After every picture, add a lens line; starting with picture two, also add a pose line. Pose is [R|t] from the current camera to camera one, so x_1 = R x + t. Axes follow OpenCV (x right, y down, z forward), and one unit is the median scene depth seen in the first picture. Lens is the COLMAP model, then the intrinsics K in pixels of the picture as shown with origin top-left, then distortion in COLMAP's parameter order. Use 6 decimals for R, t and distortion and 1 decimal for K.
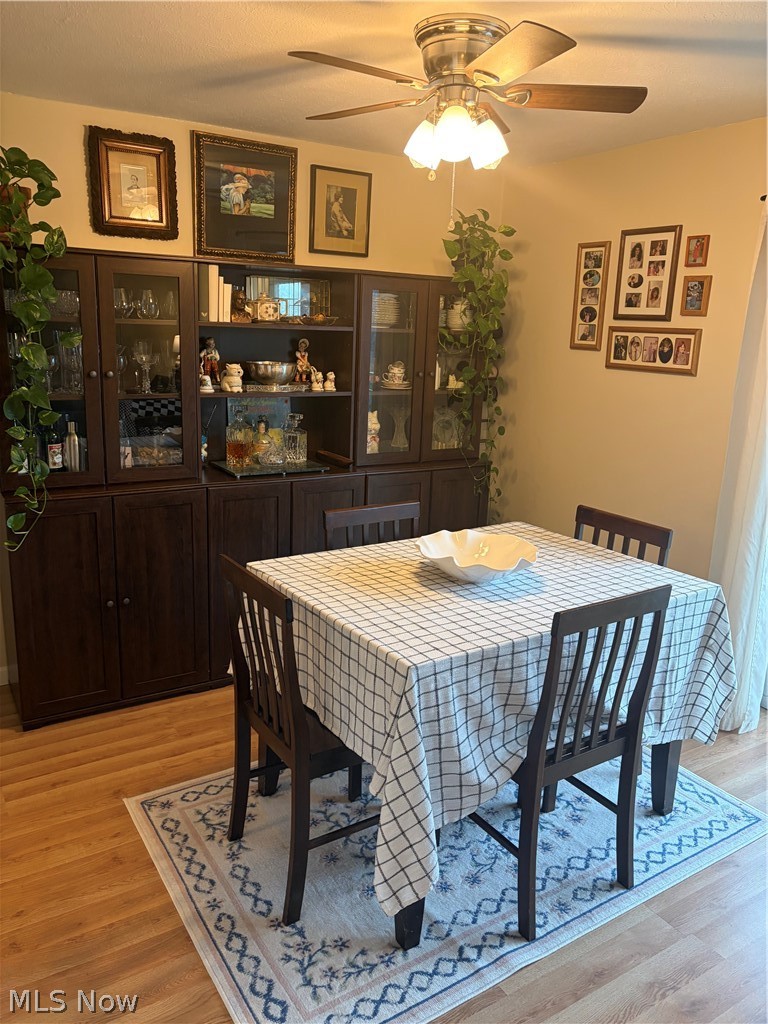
lens RADIAL K [[776.2, 0, 378.8], [0, 776.2, 512.0], [0, 0, 1]] dist [0.036376, -0.015478]
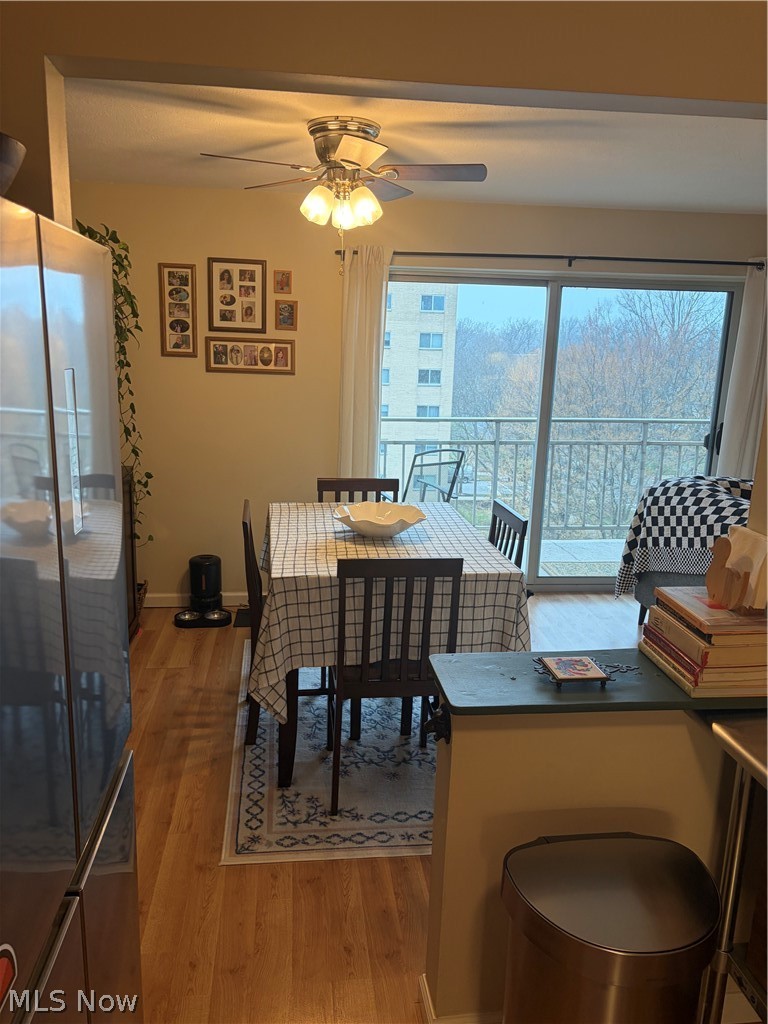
lens RADIAL K [[776.2, 0, 383.4], [0, 776.2, 513.8], [0, 0, 1]] dist [0.036376, -0.015478]
pose [[0.424745, -0.220750, 0.877987, -0.726707], [0.199516, 0.968796, 0.147061, -0.102504], [-0.883054, 0.112709, 0.455535, 0.265532]]
